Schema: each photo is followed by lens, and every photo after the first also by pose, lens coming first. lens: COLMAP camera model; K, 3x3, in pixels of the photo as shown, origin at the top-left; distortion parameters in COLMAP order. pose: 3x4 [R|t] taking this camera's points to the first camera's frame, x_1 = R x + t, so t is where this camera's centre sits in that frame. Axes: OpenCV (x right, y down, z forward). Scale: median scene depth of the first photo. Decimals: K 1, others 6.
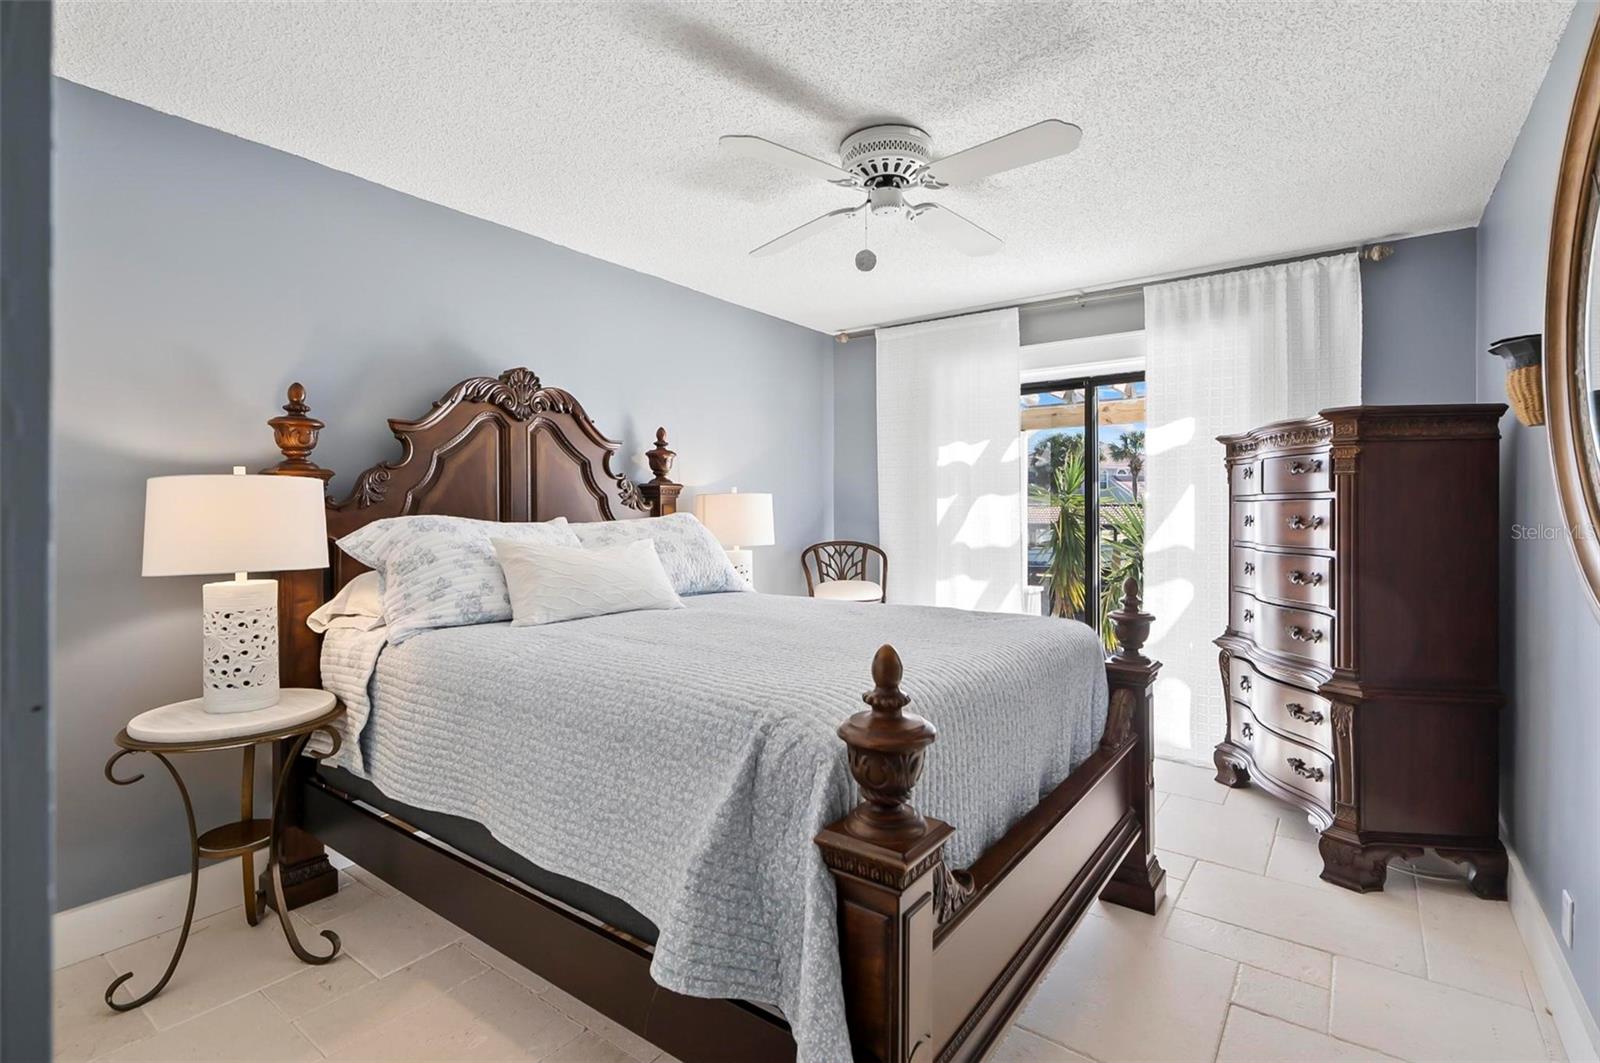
lens RADIAL K [[749.9, 0, 793.4], [0, 749.9, 519.3], [0, 0, 1]] dist [-0.002032, -0.000113]
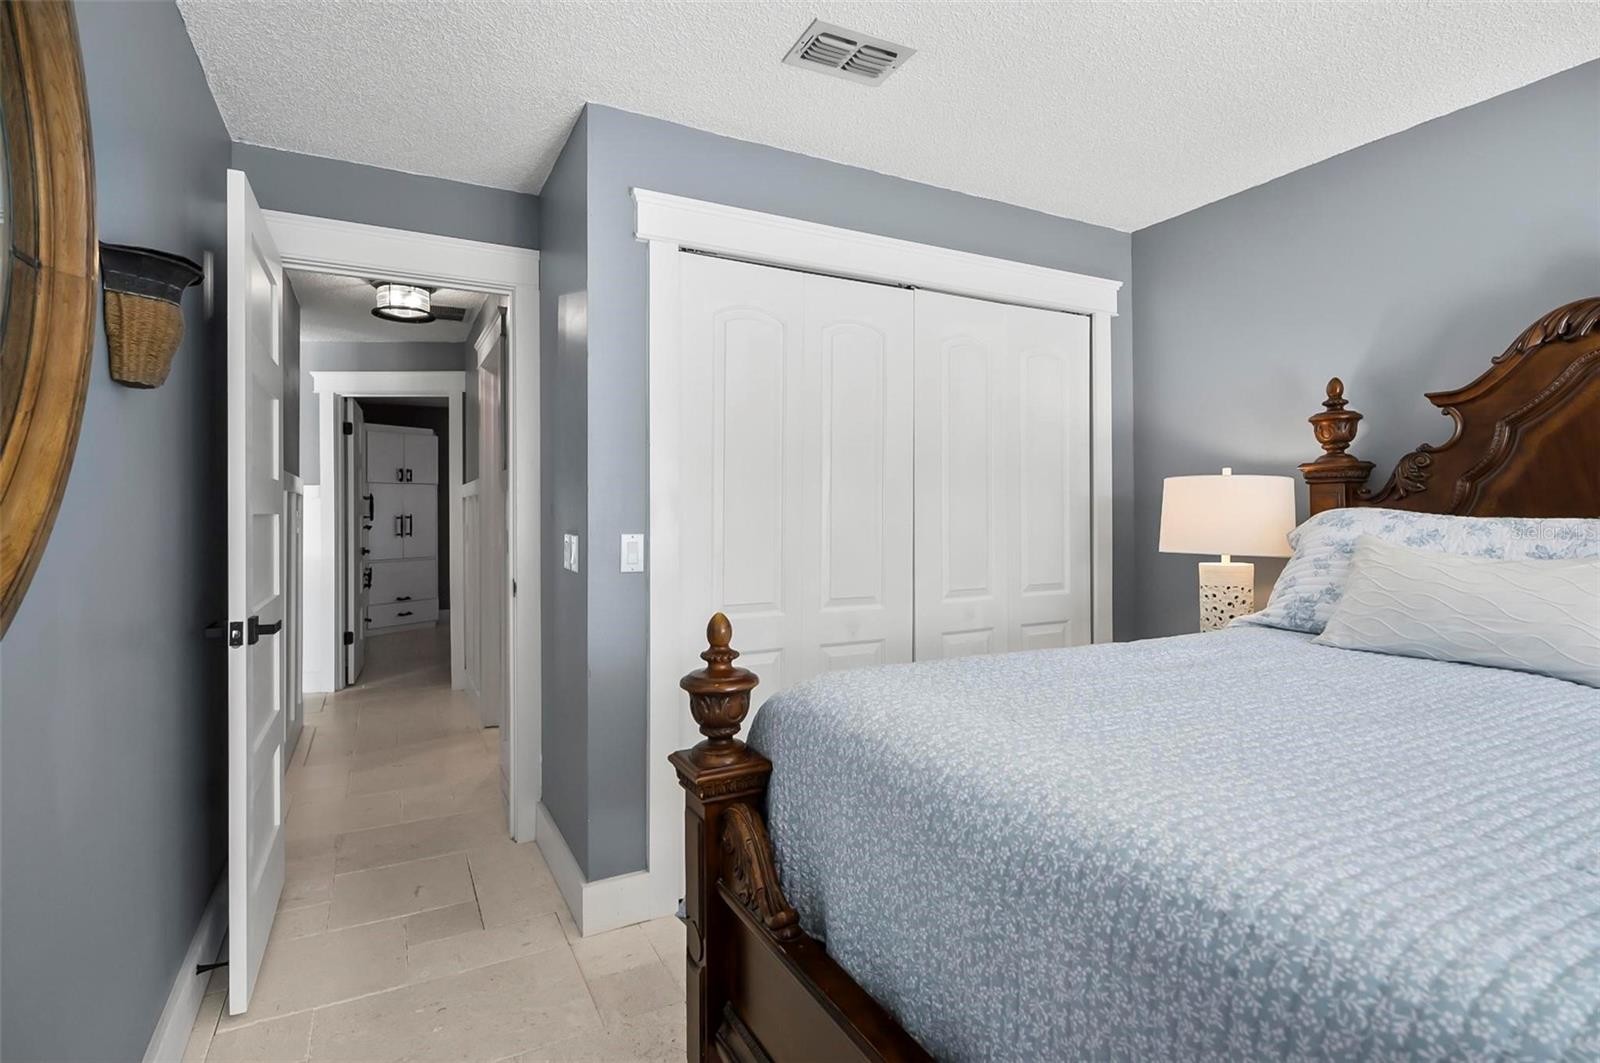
lens RADIAL K [[820.9, 0, 800.0], [0, 820.9, 531.5], [0, 0, 1]] dist [0.002287, 0.000198]
pose [[-0.440774, 0.026332, -0.897232, 0.752742], [-0.000415, 0.999564, 0.029539, -0.006795], [0.897618, 0.013392, -0.440571, 0.959535]]
